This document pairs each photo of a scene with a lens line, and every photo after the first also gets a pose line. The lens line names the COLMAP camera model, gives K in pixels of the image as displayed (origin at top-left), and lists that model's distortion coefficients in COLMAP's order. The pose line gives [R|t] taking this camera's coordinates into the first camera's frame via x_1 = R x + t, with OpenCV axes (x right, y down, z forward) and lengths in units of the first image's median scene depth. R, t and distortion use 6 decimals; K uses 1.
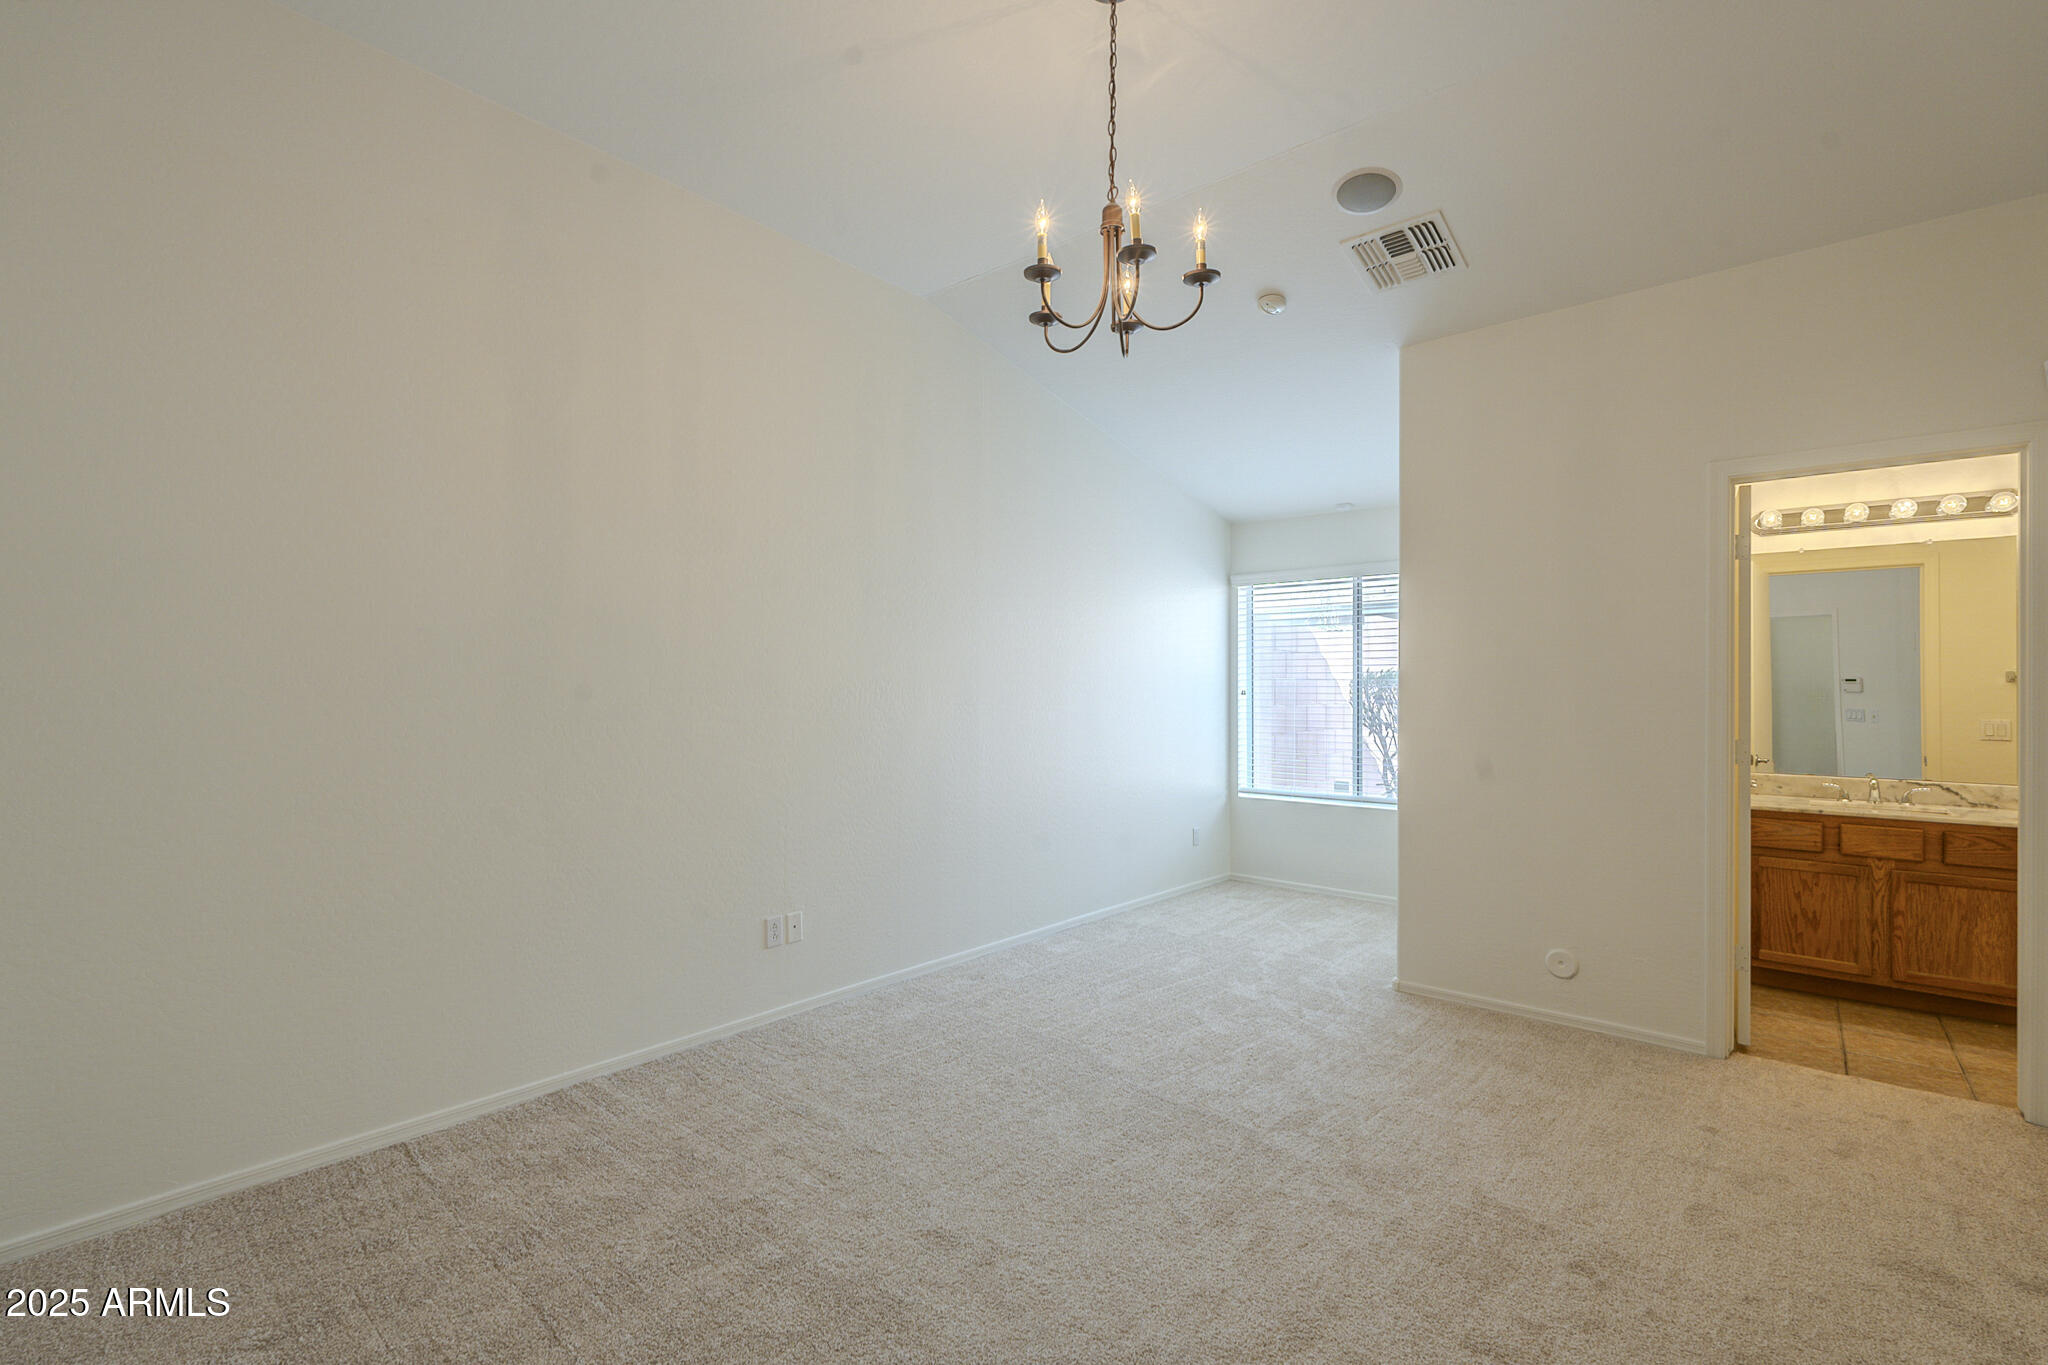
lens RADIAL K [[923.7, 0, 1023.6], [0, 923.7, 693.9], [0, 0, 1]] dist [-0.002219, -0.000509]
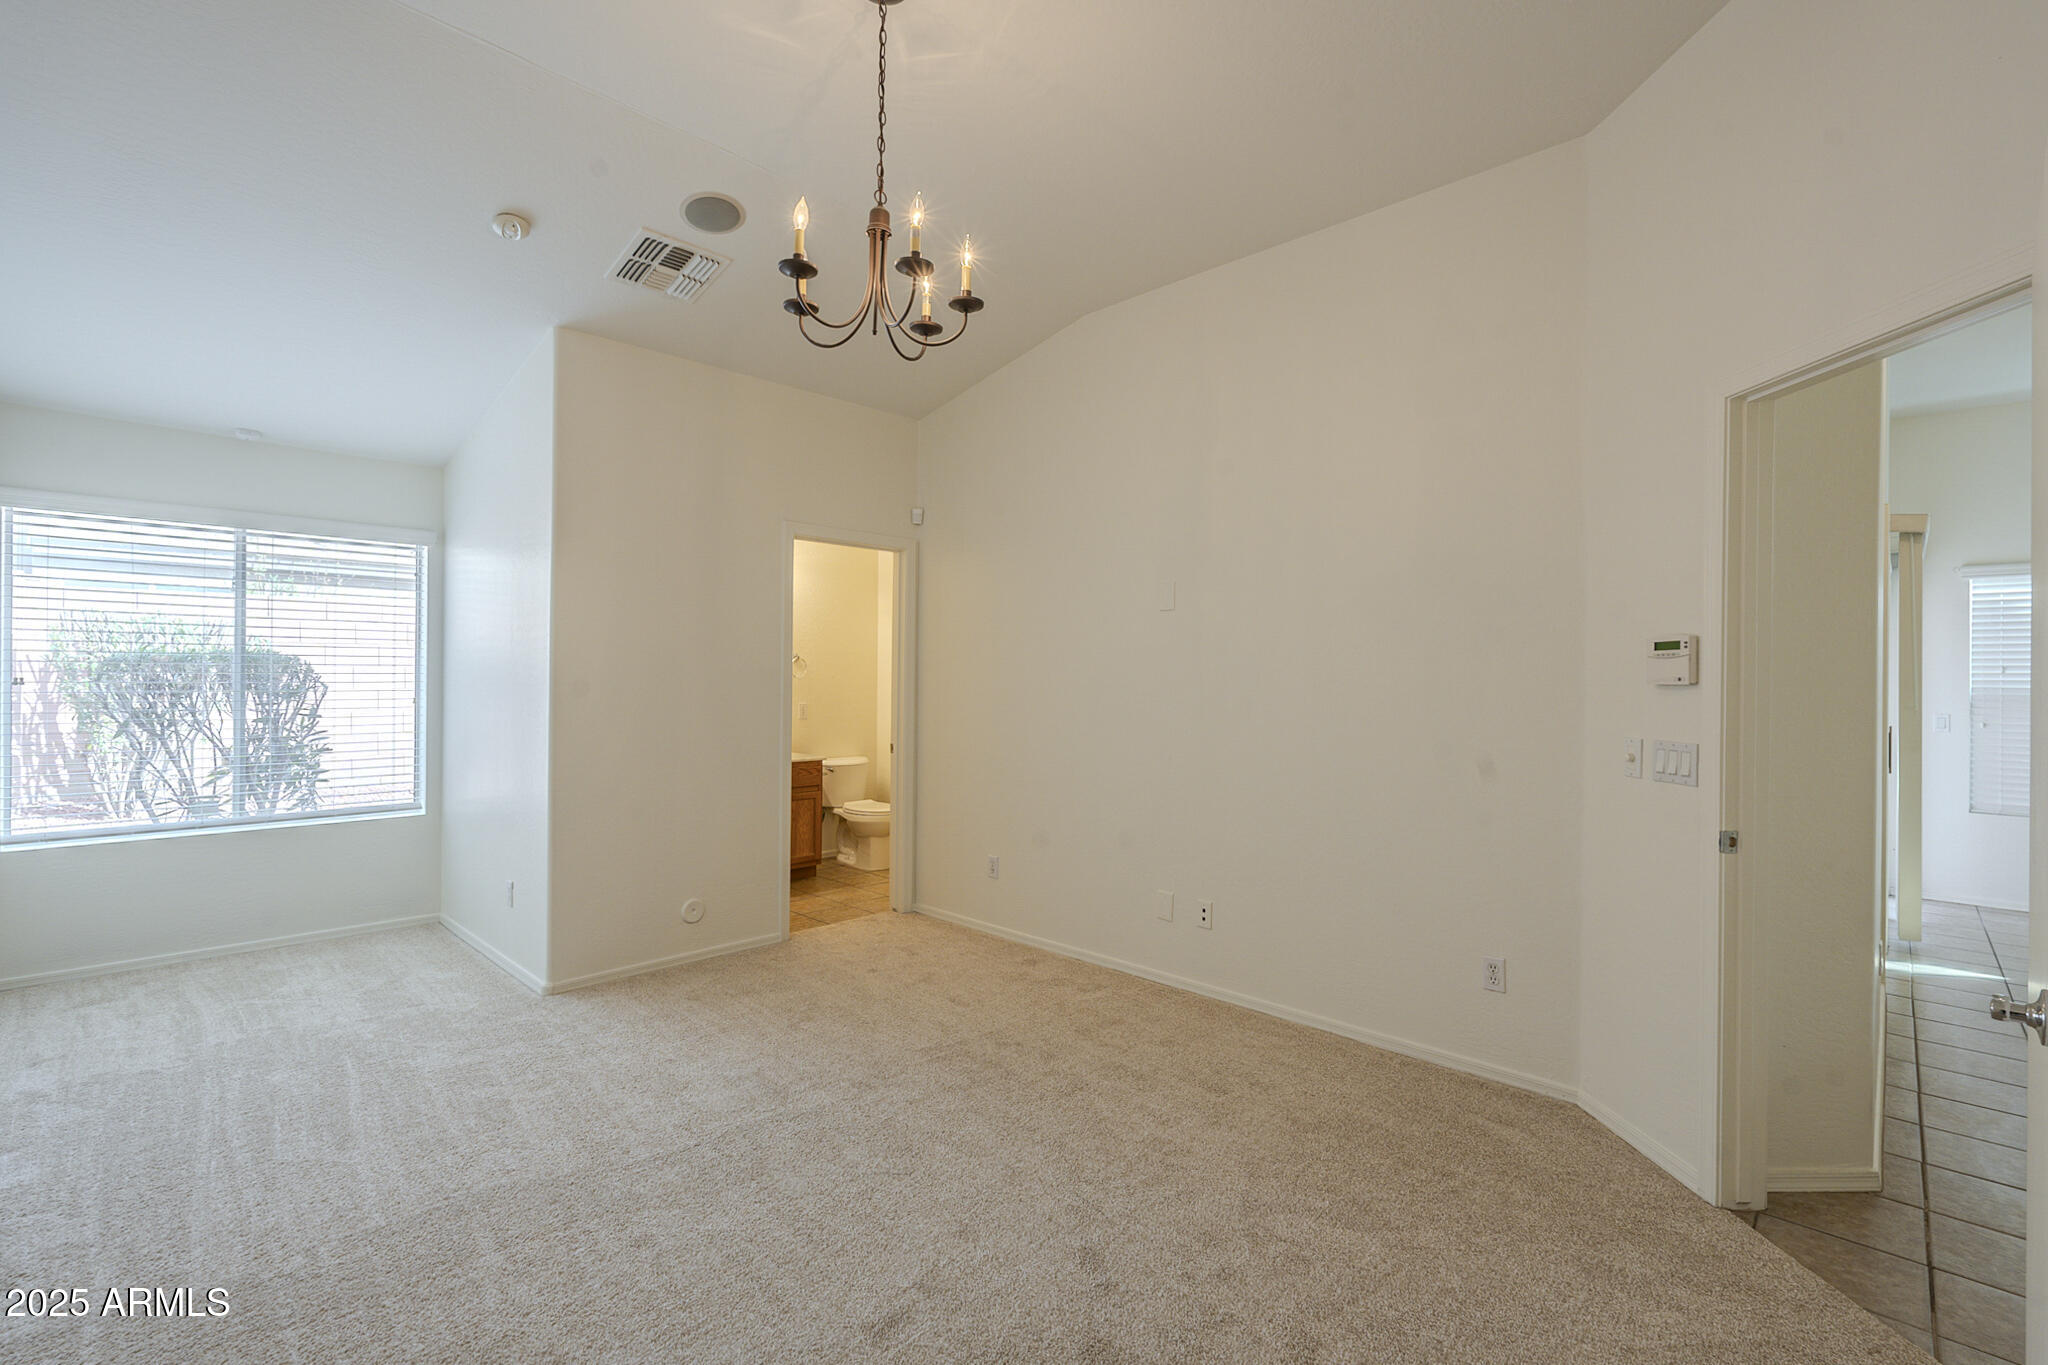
lens RADIAL K [[890.3, 0, 1057.3], [0, 890.3, 676.3], [0, 0, 1]] dist [-0.001279, -0.000003]
pose [[0.048422, -0.003475, 0.998821, -0.580754], [-0.004005, 0.999985, 0.003673, -0.017240], [-0.998819, -0.004179, 0.048407, 0.511099]]
